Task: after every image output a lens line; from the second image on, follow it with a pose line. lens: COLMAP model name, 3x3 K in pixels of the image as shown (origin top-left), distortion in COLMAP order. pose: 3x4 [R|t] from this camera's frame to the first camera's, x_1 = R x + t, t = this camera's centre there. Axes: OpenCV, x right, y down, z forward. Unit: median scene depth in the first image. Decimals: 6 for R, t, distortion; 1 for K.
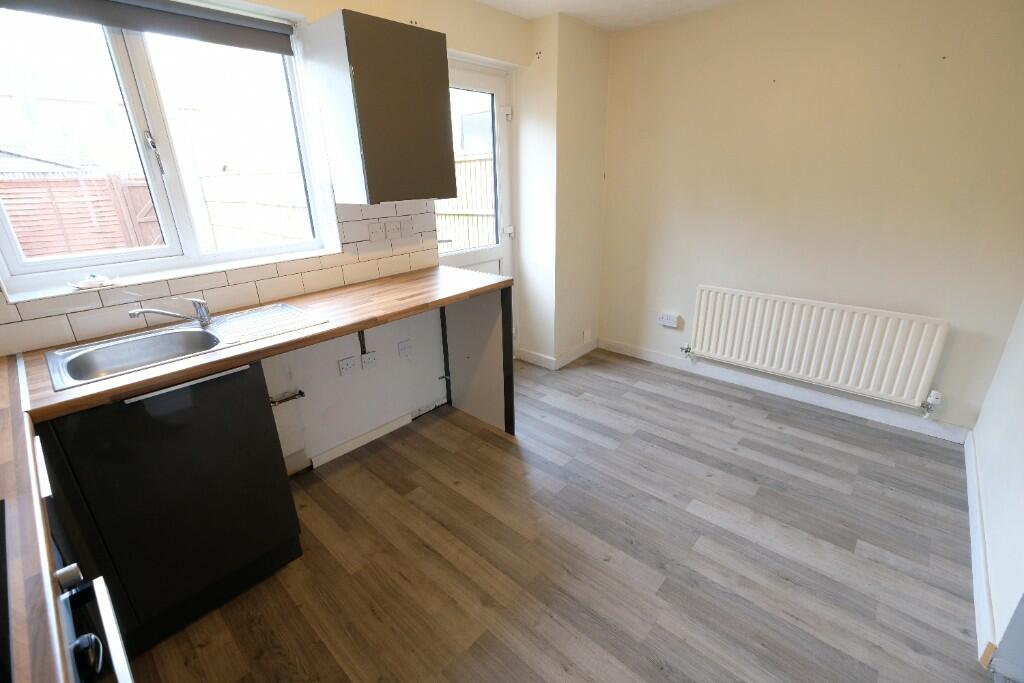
lens RADIAL K [[444.0, 0, 515.2], [0, 444.0, 339.3], [0, 0, 1]] dist [-0.003446, 0.000237]
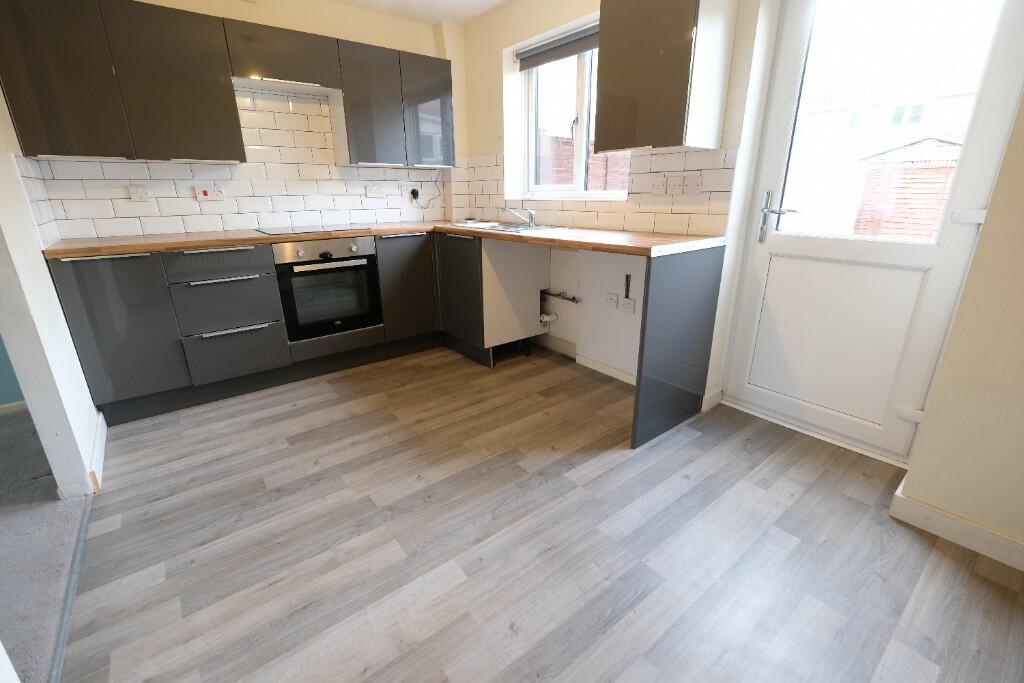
lens RADIAL K [[444.0, 0, 512.0], [0, 444.0, 341.6], [0, 0, 1]] dist [-0.003446, 0.000237]
pose [[-0.168542, 0.338272, -0.925832, 1.099681], [-0.328282, 0.866383, 0.376313, -0.281052], [0.929422, 0.367358, -0.034973, 1.172605]]
